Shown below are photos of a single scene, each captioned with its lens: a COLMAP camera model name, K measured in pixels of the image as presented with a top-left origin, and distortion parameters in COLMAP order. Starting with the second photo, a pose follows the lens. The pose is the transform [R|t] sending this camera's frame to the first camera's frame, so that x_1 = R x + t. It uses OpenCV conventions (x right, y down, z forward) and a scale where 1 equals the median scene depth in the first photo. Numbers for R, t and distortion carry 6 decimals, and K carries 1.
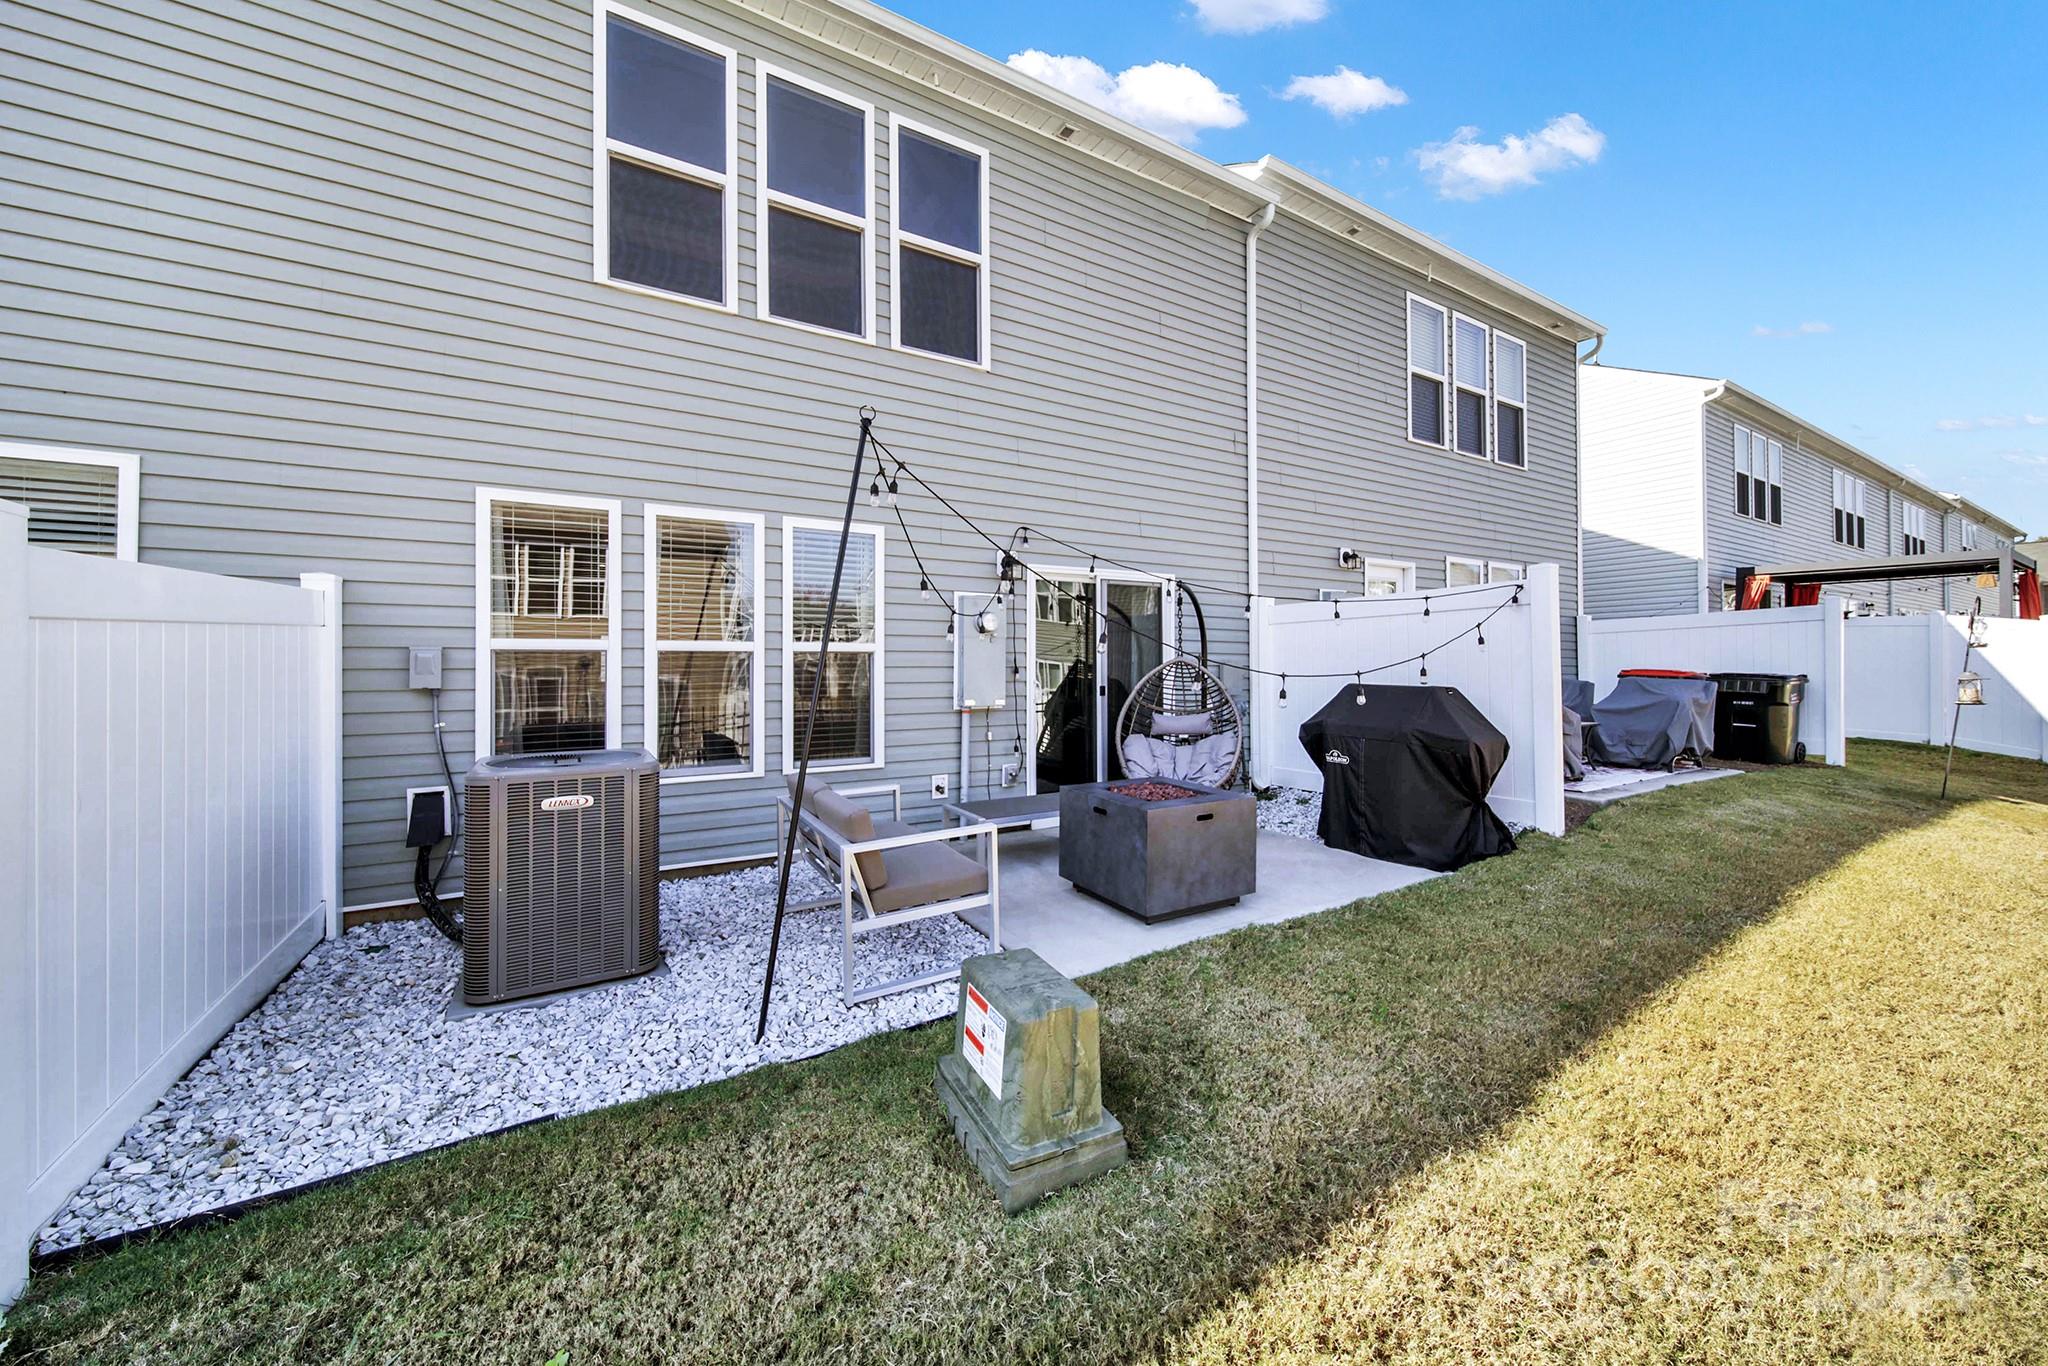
lens RADIAL K [[751.4, 0, 1021.2], [0, 751.4, 662.0], [0, 0, 1]] dist [-0.000394, -0.000317]
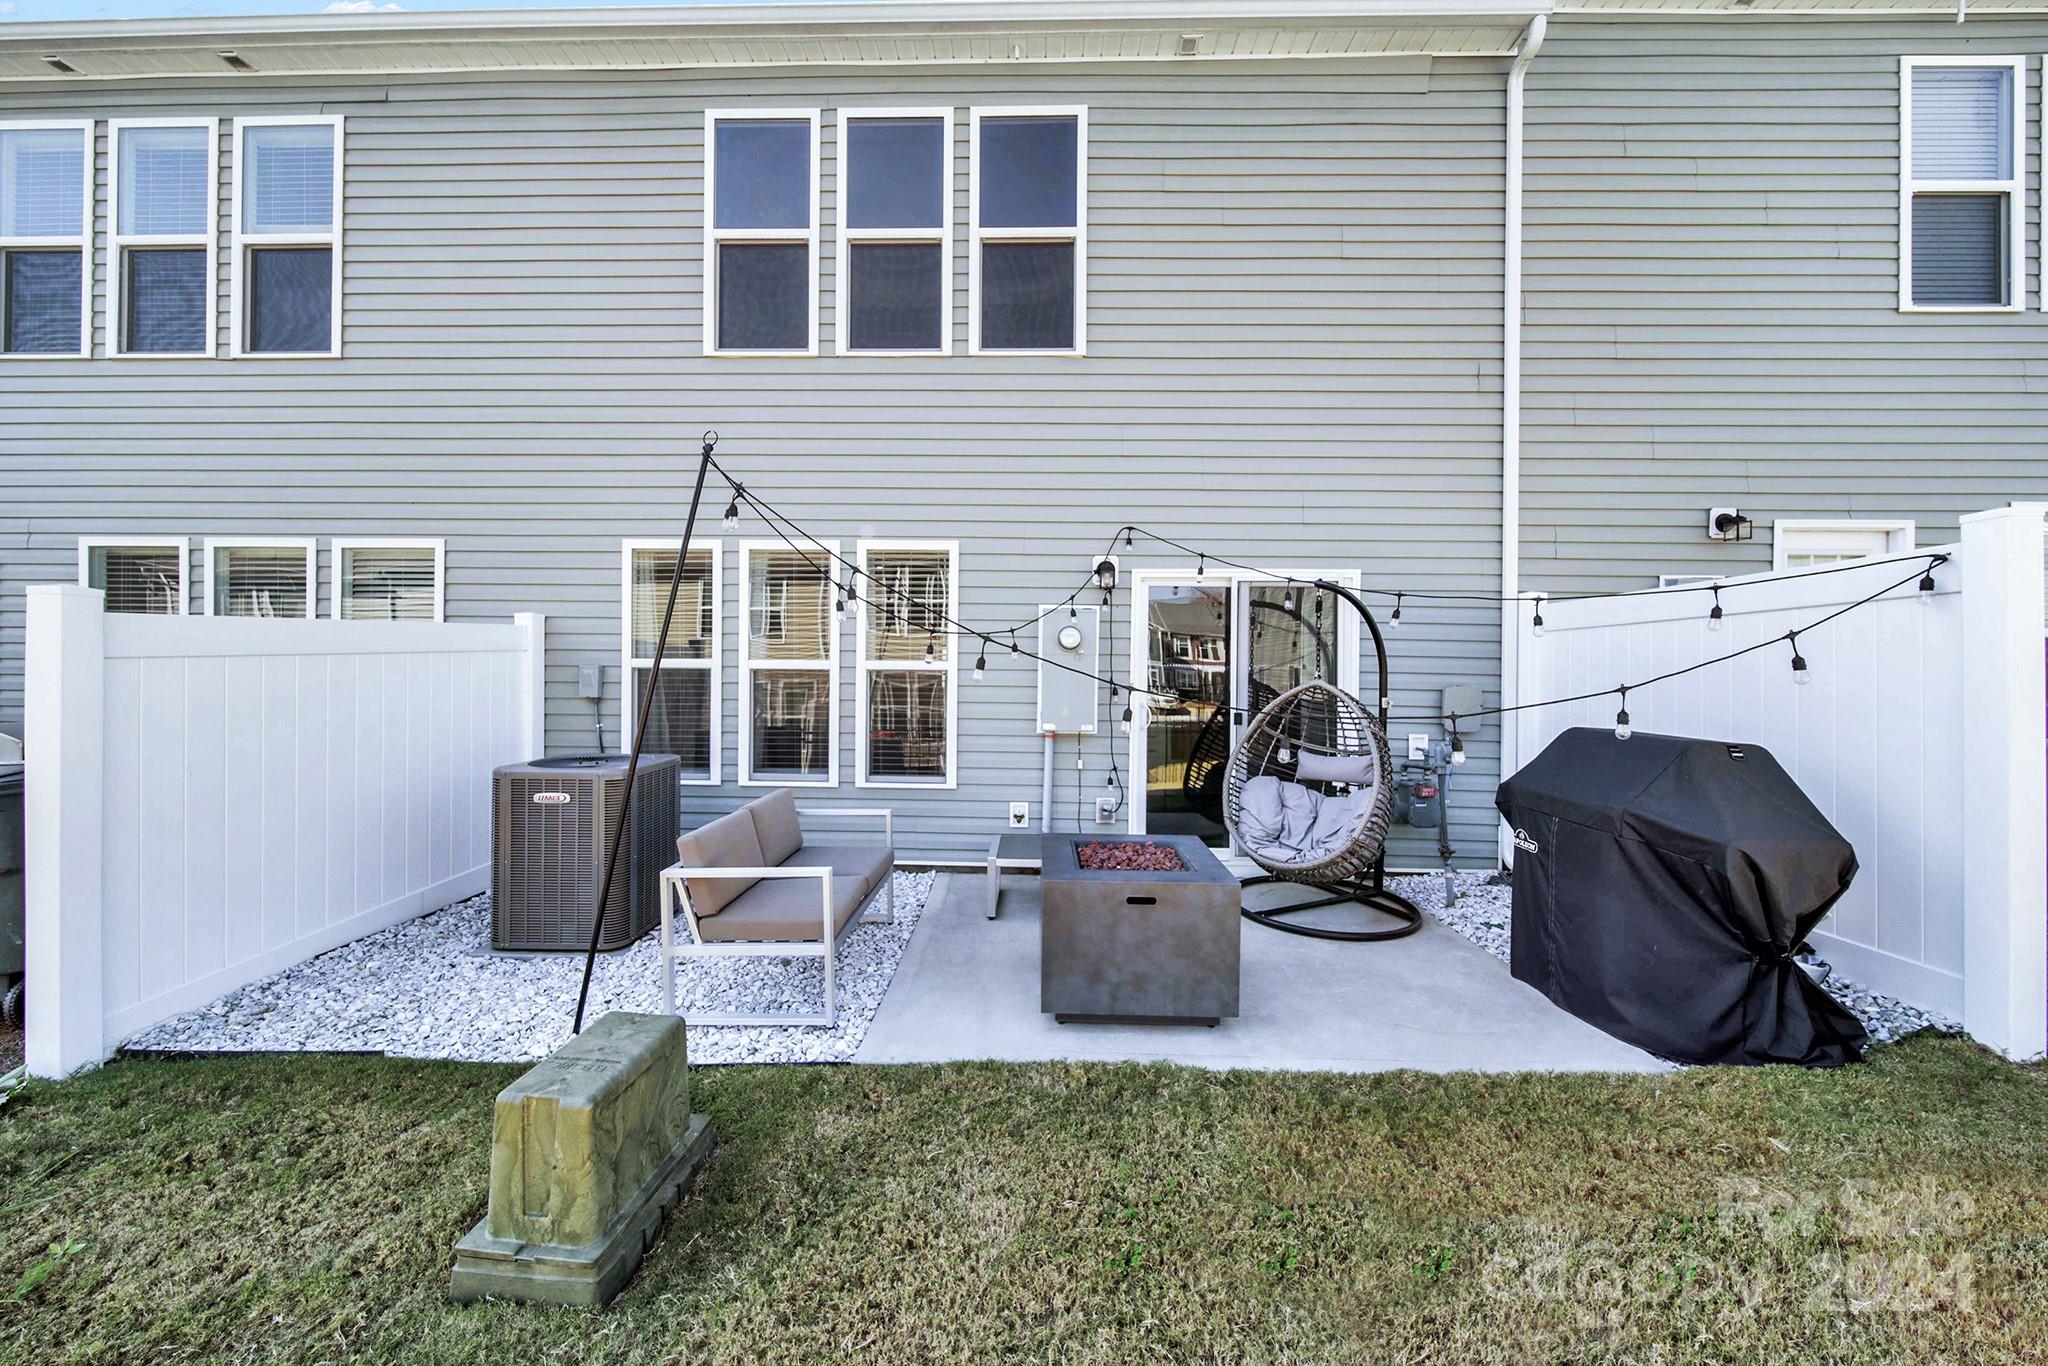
lens RADIAL K [[744.7, 0, 1029.1], [0, 744.7, 673.4], [0, 0, 1]] dist [0.001873, -0.001755]
pose [[0.844797, 0.014048, -0.534902, 0.428699], [-0.009181, 0.999889, 0.011758, -0.022320], [0.535008, -0.005022, 0.844832, 0.245097]]
